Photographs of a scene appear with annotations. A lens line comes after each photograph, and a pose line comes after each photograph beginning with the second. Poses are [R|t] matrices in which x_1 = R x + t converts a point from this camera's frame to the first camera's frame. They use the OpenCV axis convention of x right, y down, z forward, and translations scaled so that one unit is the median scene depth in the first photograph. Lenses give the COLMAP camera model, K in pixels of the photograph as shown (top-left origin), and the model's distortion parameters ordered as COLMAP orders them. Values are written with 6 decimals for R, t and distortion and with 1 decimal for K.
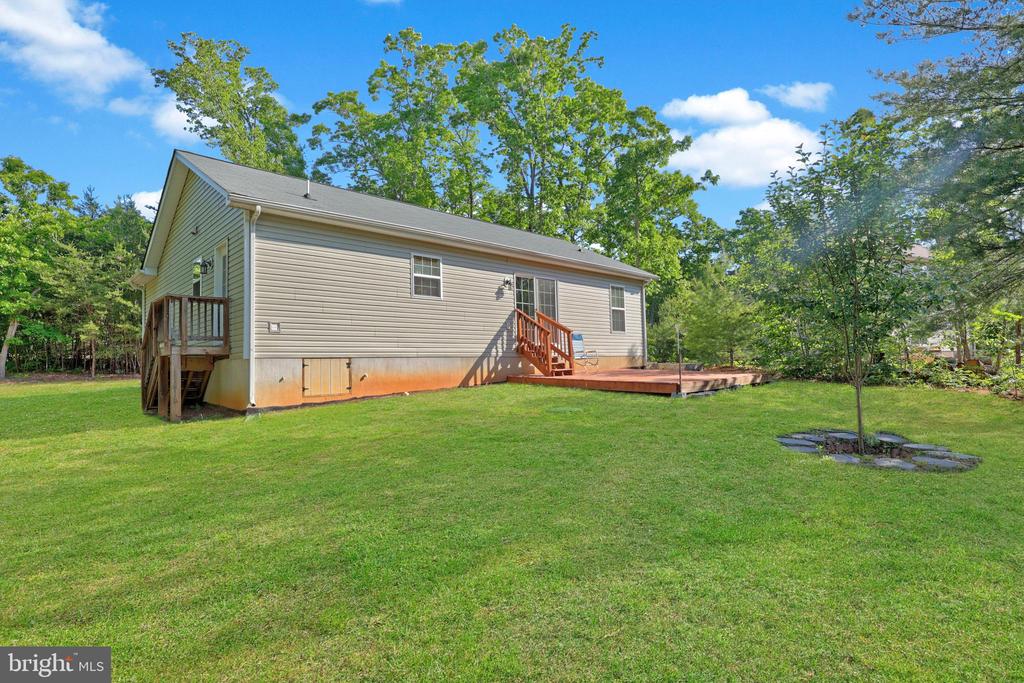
lens RADIAL K [[524.2, 0, 512.0], [0, 524.2, 341.5], [0, 0, 1]] dist [0.005852, -0.000003]
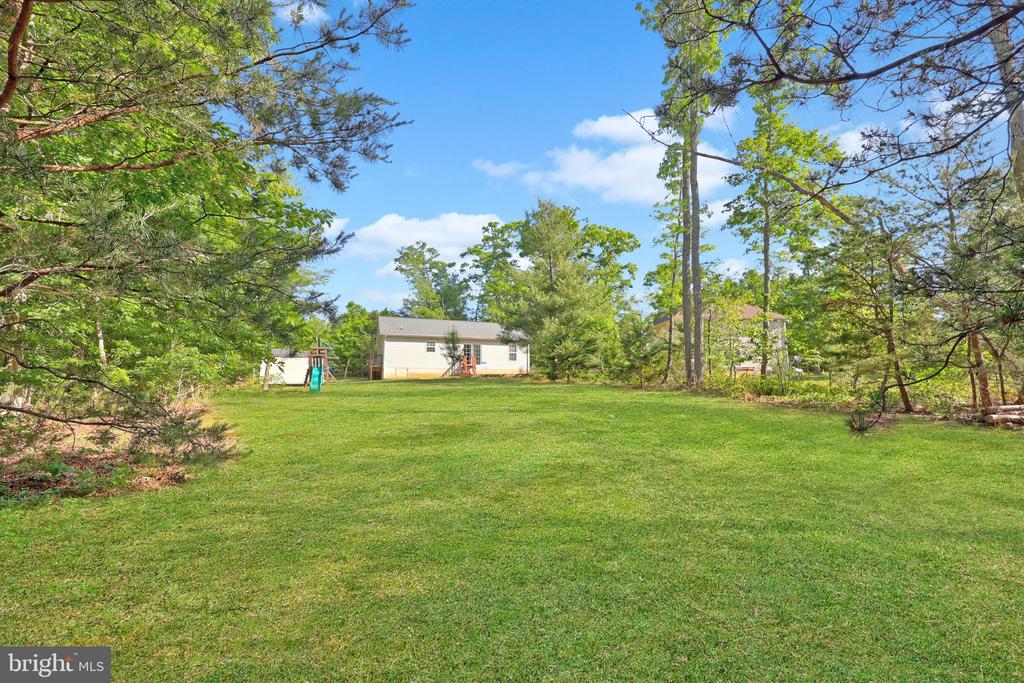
lens RADIAL K [[417.1, 0, 512.0], [0, 417.1, 341.5], [0, 0, 1]] dist [0.000153, 0.000019]
pose [[0.920067, -0.026597, -0.390858, 1.400395], [0.003323, 0.998187, -0.060102, 0.016397], [0.391748, 0.053999, 0.918487, -1.374412]]
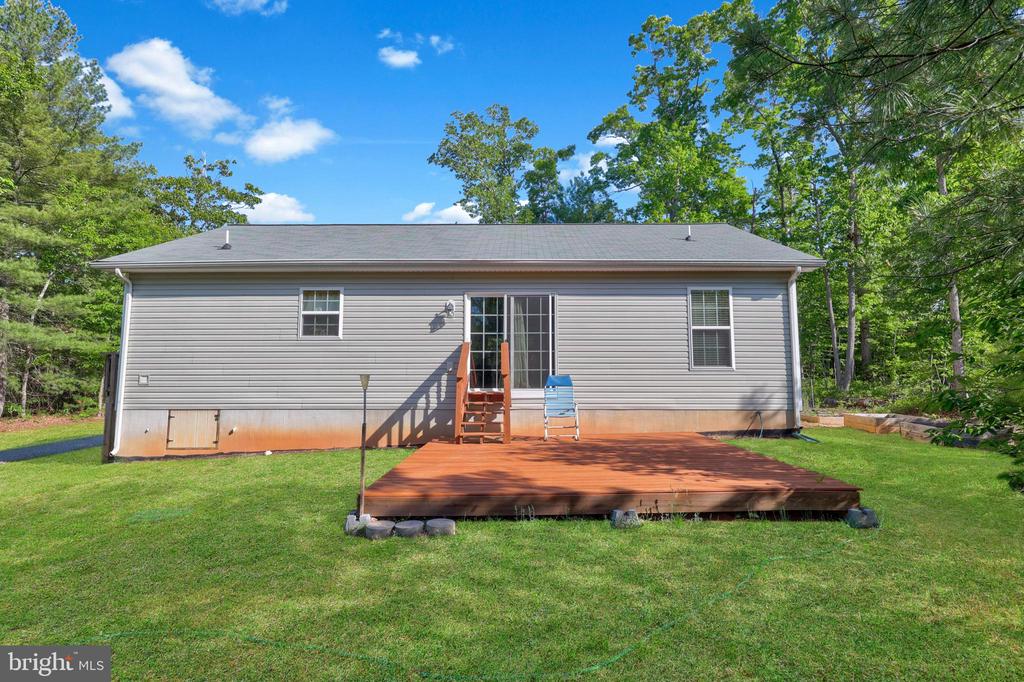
lens RADIAL K [[524.2, 0, 512.0], [0, 524.2, 341.0], [0, 0, 1]] dist [0.005852, -0.000003]
pose [[0.712835, -0.047680, -0.699709, 0.591013], [0.016902, 0.998565, -0.050825, -0.028166], [0.701128, 0.024404, 0.712618, 0.563026]]
